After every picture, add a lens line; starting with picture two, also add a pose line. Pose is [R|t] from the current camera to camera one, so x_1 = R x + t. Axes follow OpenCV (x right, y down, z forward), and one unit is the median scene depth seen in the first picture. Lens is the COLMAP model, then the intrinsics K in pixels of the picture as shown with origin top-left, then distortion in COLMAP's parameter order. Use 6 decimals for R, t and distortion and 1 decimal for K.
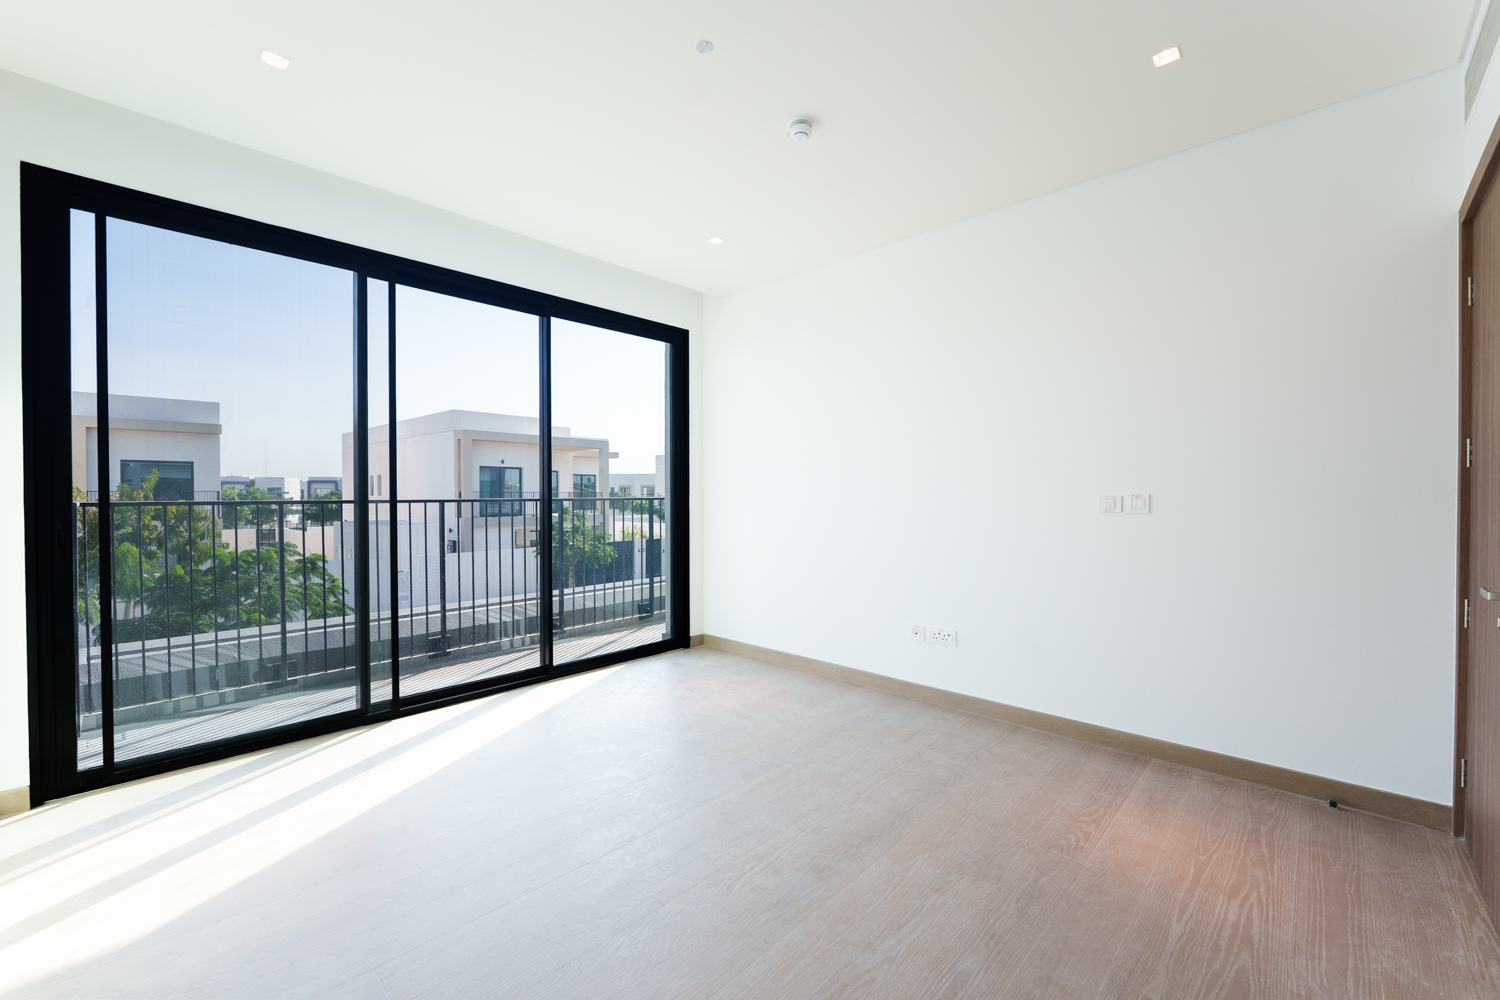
lens RADIAL K [[601.5, 0, 778.3], [0, 601.5, 494.6], [0, 0, 1]] dist [-0.000045, -0.000306]
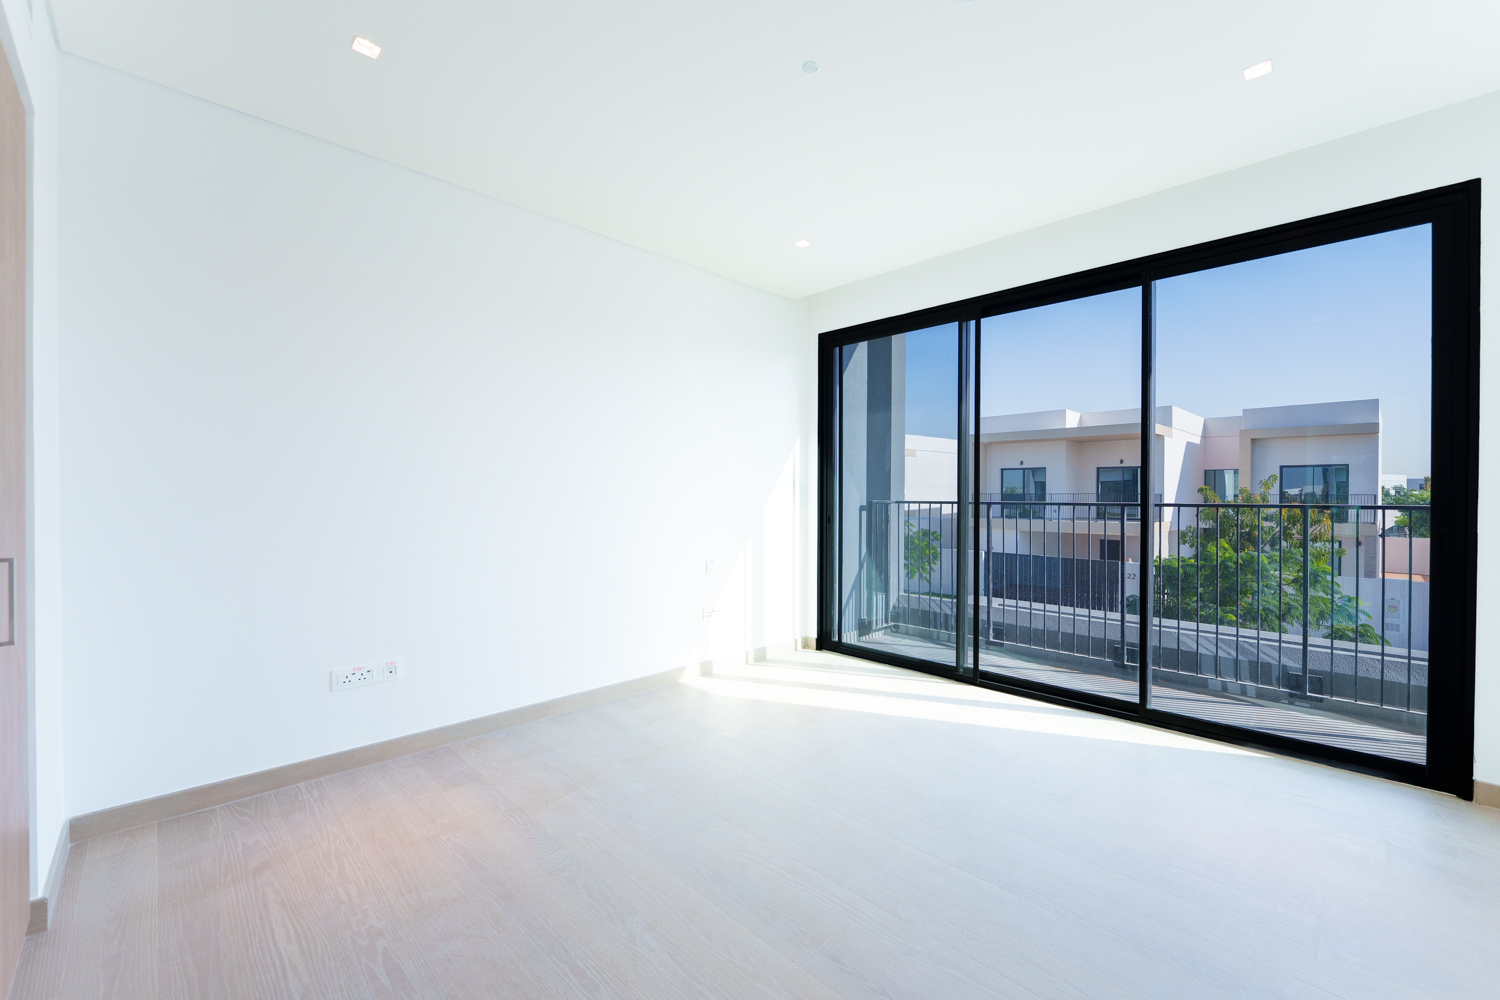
lens RADIAL K [[601.5, 0, 744.1], [0, 601.5, 503.5], [0, 0, 1]] dist [-0.000045, -0.000306]
pose [[-0.043463, 0.016216, -0.998923, 0.376367], [-0.005968, 0.999846, 0.016490, -0.003664], [0.999037, 0.006678, -0.043360, 0.390961]]
